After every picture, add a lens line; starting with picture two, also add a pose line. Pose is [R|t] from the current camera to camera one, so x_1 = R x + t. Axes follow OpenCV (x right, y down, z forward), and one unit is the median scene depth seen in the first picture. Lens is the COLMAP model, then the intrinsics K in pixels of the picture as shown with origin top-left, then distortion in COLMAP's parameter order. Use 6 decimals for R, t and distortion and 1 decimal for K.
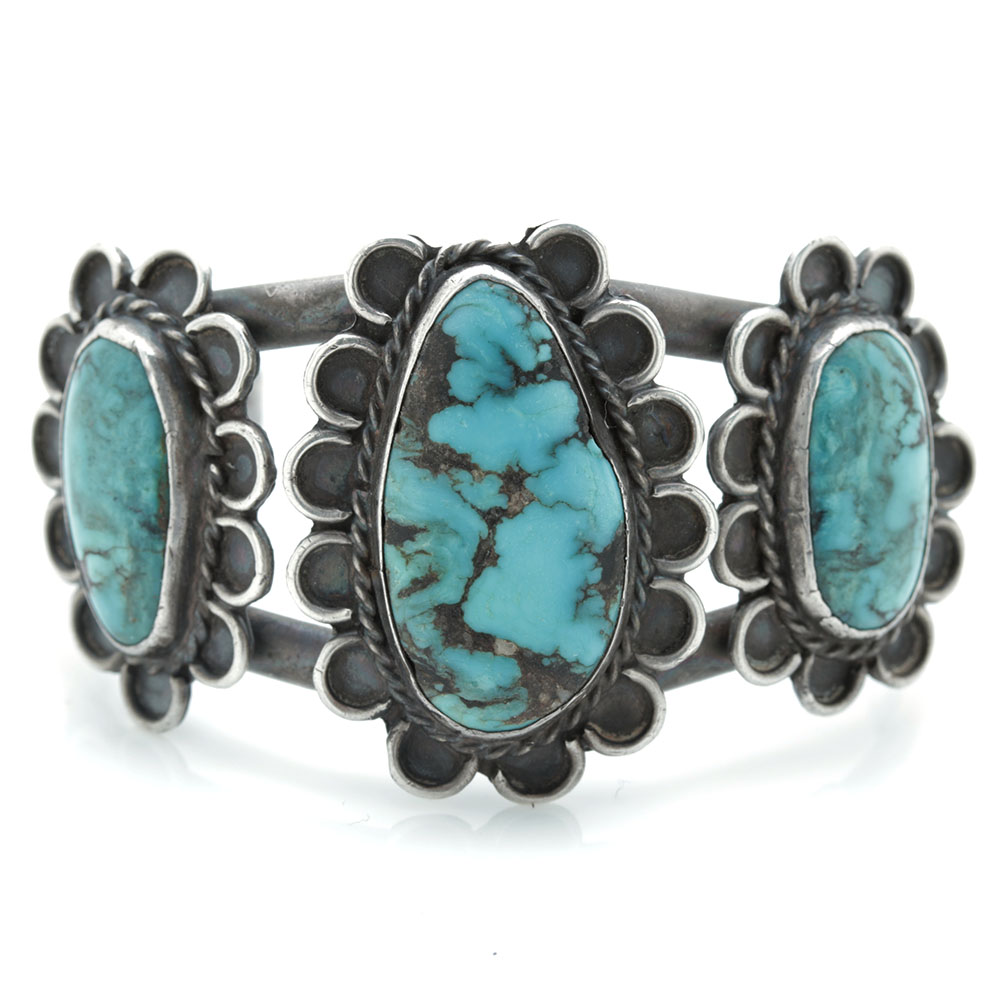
lens RADIAL K [[6137.3, 0, 499.8], [0, 6137.3, 500.1], [0, 0, 1]] dist [-0.221862, 0.000000]
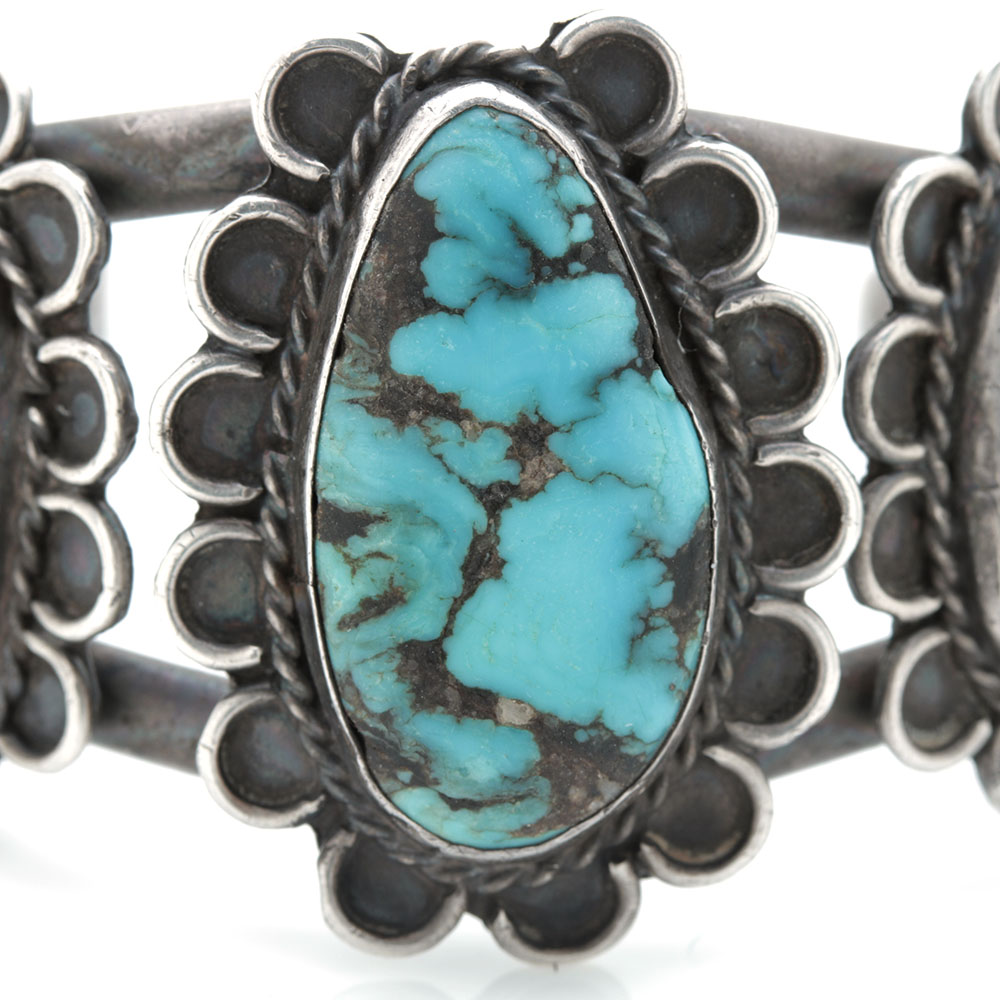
lens RADIAL K [[6137.3, 0, 500.4], [0, 6137.3, 499.8], [0, 0, 1]] dist [-0.221862, 0.000000]
pose [[0.999478, 0.003748, 0.032094, -0.019994], [-0.004264, 0.999862, 0.016032, -0.006752], [-0.032030, -0.016160, 0.999356, 0.390478]]
